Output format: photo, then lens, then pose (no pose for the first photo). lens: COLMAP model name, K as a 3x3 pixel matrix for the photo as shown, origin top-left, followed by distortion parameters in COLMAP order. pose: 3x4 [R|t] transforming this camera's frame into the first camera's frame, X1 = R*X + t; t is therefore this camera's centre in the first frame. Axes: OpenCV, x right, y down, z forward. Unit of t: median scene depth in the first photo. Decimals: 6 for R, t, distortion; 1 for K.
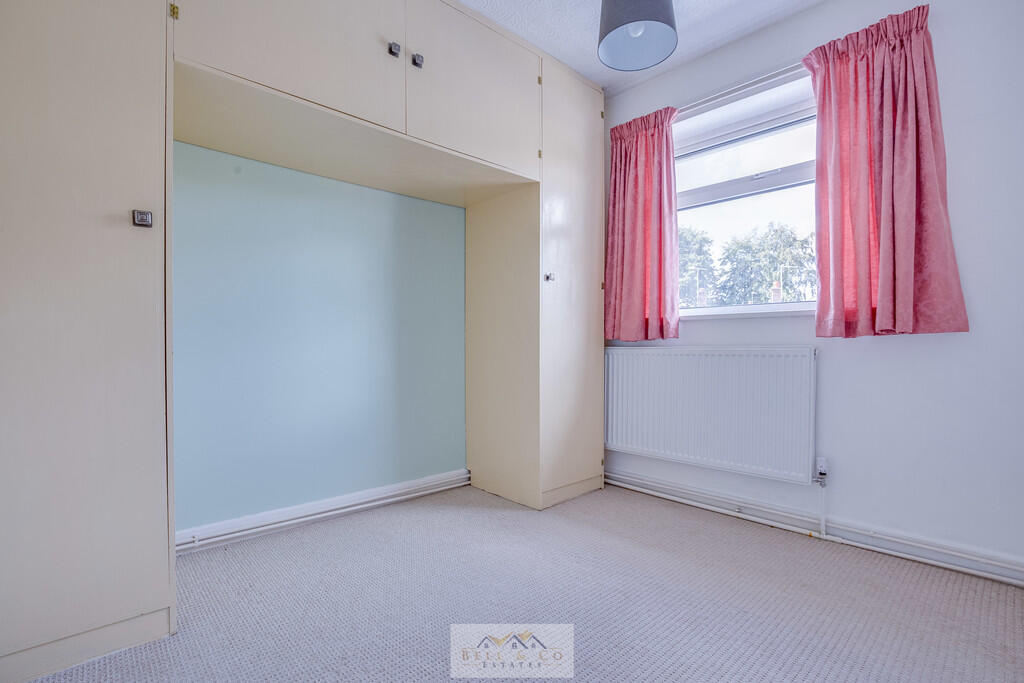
lens RADIAL K [[475.6, 0, 513.2], [0, 475.6, 352.1], [0, 0, 1]] dist [-0.000319, -0.000192]
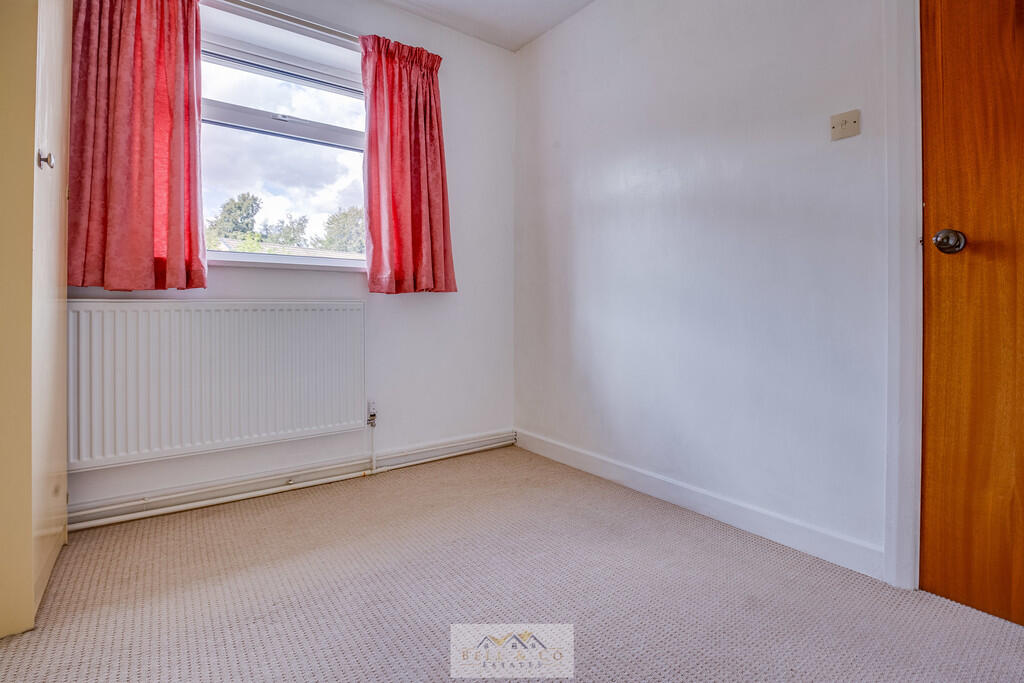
lens RADIAL K [[499.9, 0, 513.5], [0, 499.9, 297.8], [0, 0, 1]] dist [-0.000149, 0.000231]
pose [[0.132587, 0.016578, 0.991033, -0.460292], [0.007347, 0.999816, -0.017708, 0.003587], [-0.991144, 0.009629, 0.132441, 0.503257]]
